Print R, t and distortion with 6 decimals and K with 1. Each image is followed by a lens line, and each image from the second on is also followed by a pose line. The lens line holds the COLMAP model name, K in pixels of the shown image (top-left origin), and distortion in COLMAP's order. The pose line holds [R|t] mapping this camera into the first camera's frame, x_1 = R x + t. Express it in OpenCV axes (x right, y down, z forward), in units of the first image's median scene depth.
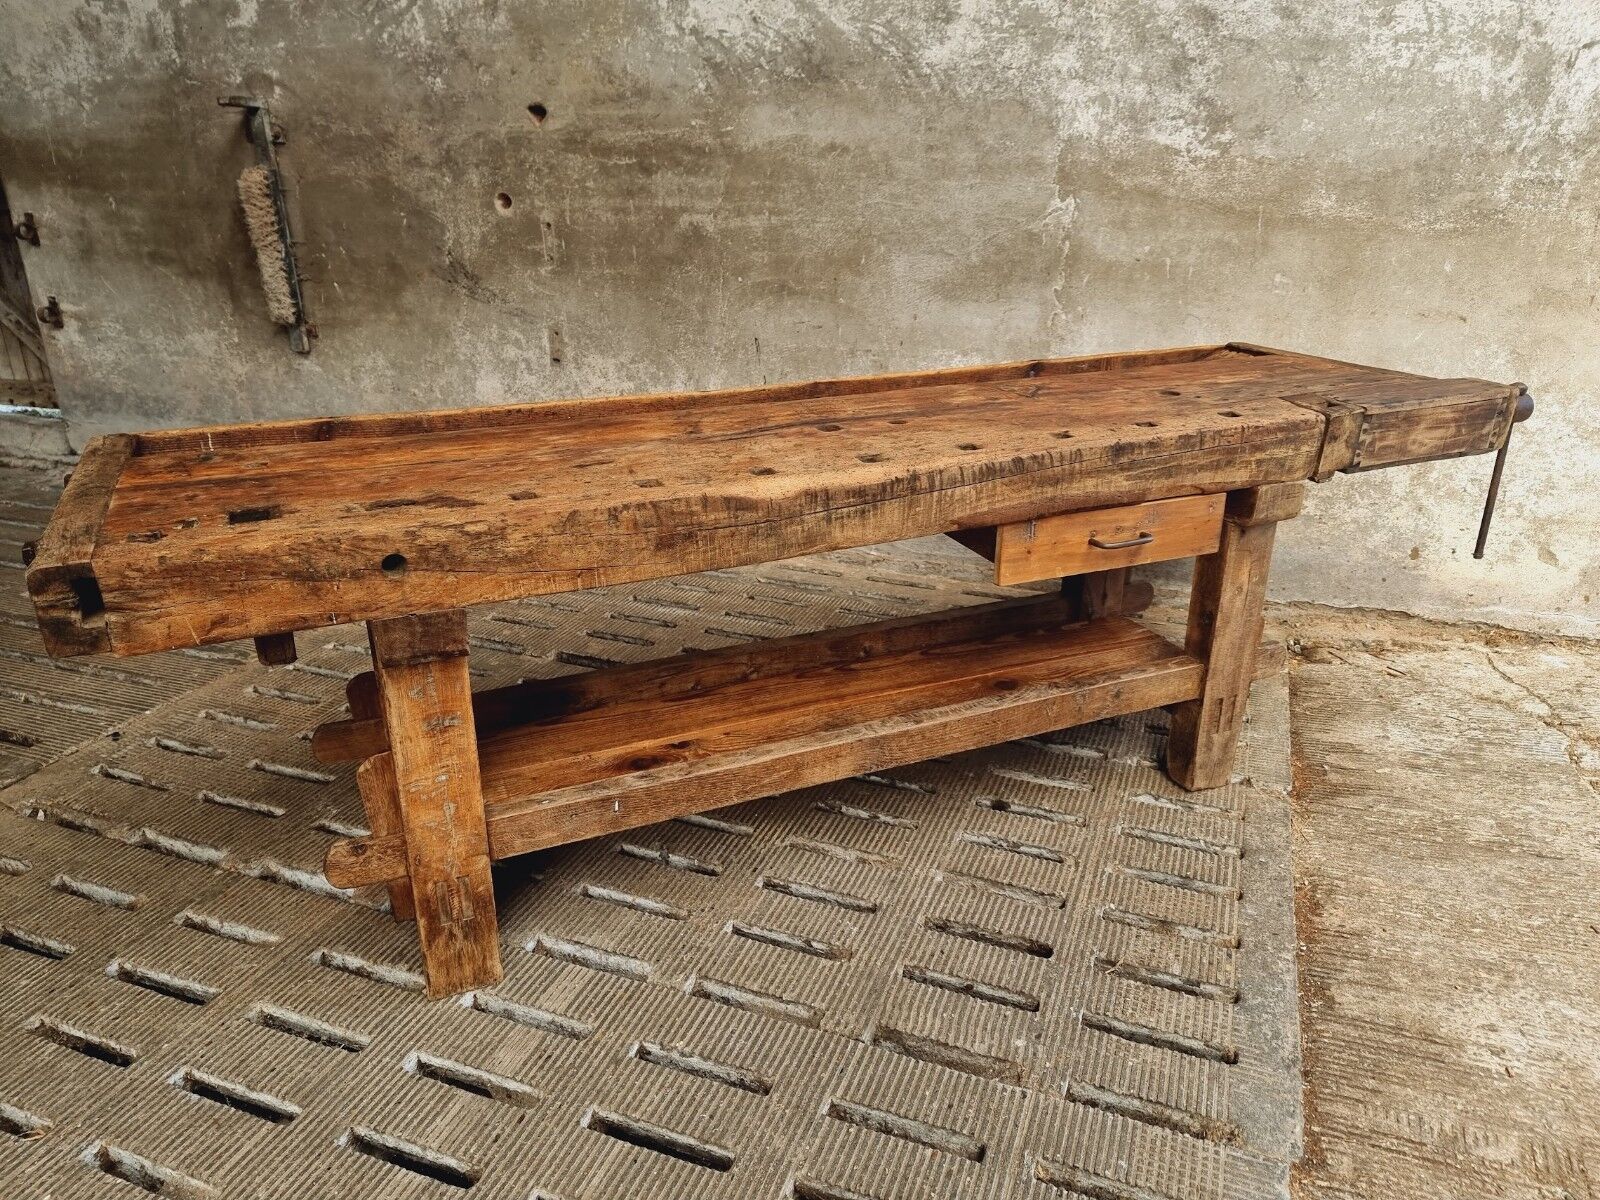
lens RADIAL K [[1126.7, 0, 784.5], [0, 1126.7, 617.7], [0, 0, 1]] dist [0.067155, -0.061100]
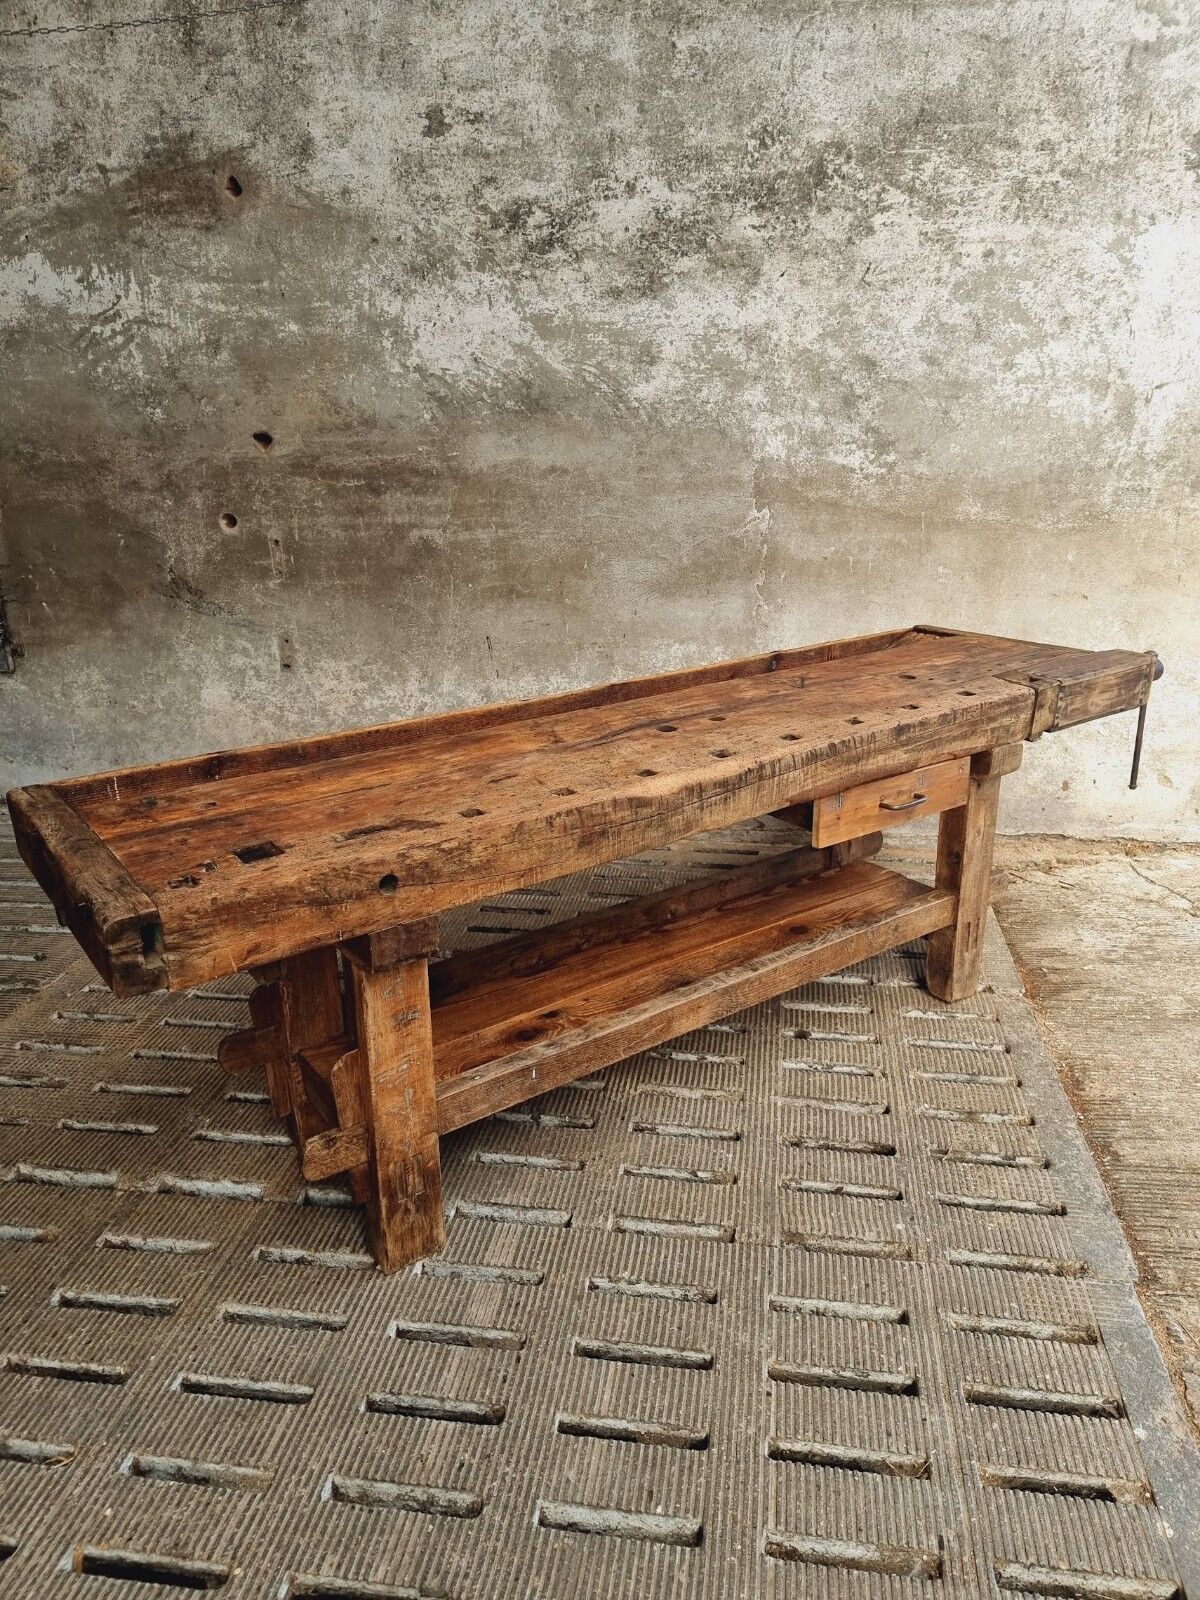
lens RADIAL K [[1126.7, 0, 594.3], [0, 1126.7, 805.3], [0, 0, 1]] dist [0.067155, -0.061100]
pose [[0.976598, -0.085856, 0.197194, -0.187748], [0.097726, 0.993892, -0.051259, -0.024119], [-0.191589, 0.069330, 0.979024, -0.091594]]
